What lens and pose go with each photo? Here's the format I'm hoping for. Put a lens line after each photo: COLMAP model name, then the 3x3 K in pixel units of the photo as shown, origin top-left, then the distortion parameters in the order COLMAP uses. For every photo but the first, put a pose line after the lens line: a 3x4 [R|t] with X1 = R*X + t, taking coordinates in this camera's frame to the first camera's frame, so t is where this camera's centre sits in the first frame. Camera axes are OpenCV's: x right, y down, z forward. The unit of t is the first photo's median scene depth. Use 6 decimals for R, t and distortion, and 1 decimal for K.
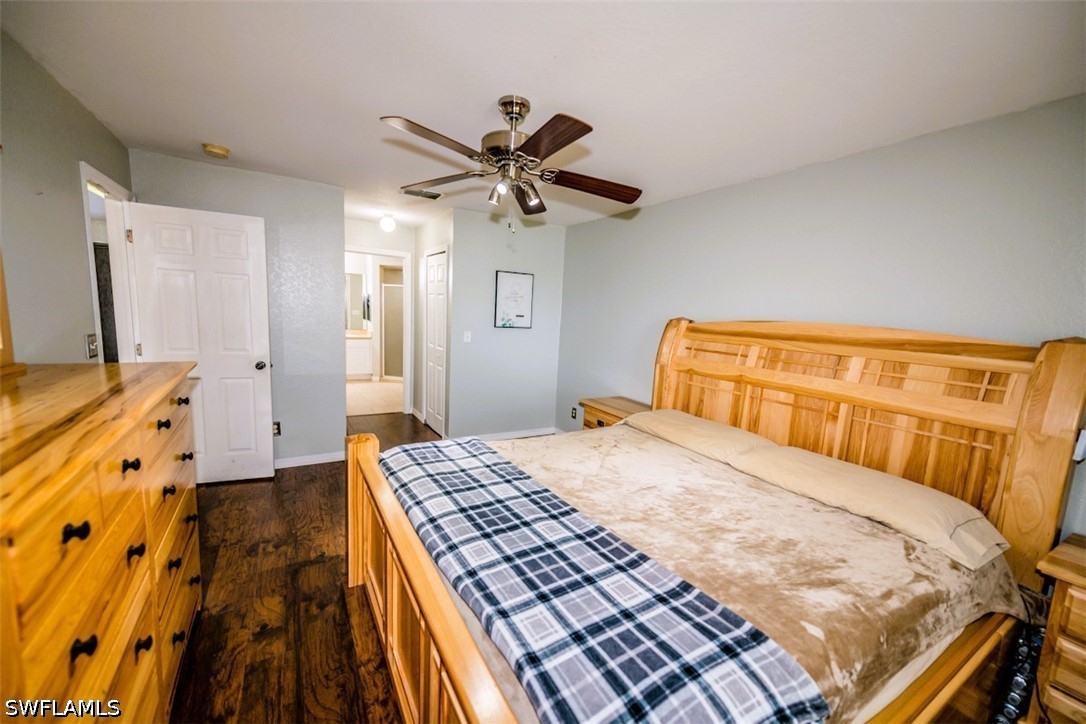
lens RADIAL K [[422.6, 0, 543.6], [0, 422.6, 367.1], [0, 0, 1]] dist [0.022940, -0.004600]
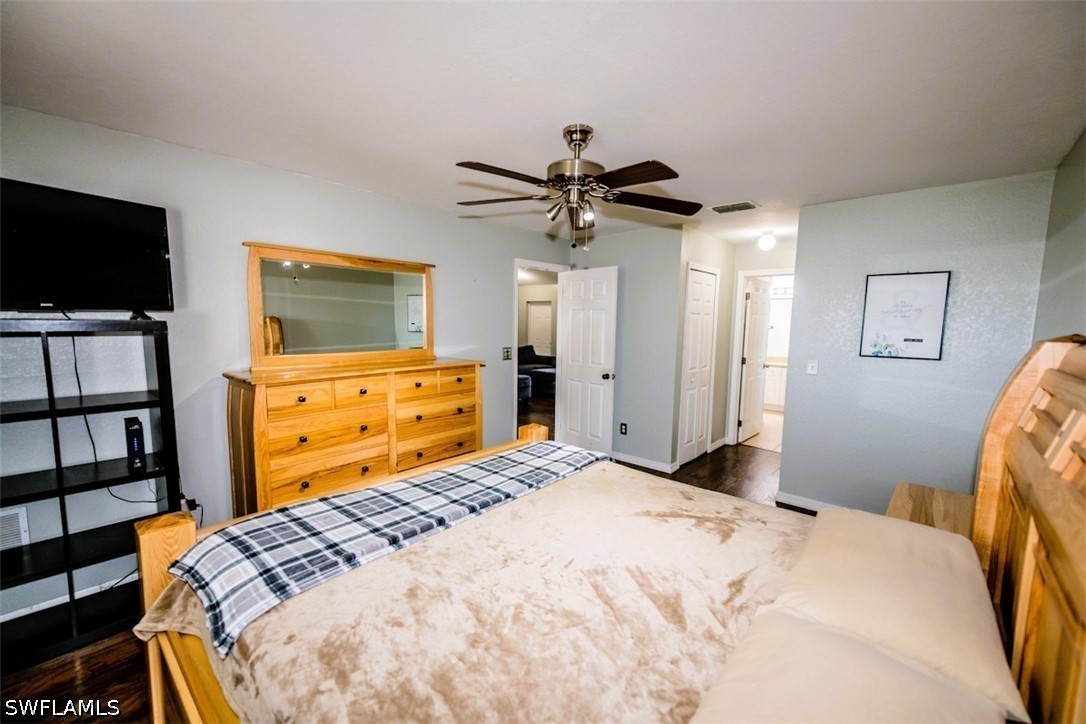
lens RADIAL K [[422.6, 0, 543.6], [0, 422.6, 367.1], [0, 0, 1]] dist [0.022940, -0.004600]
pose [[0.301627, 0.051989, -0.952007, 0.886491], [-0.126318, 0.991889, 0.014145, -0.043406], [0.945021, 0.115989, 0.305748, 0.630159]]
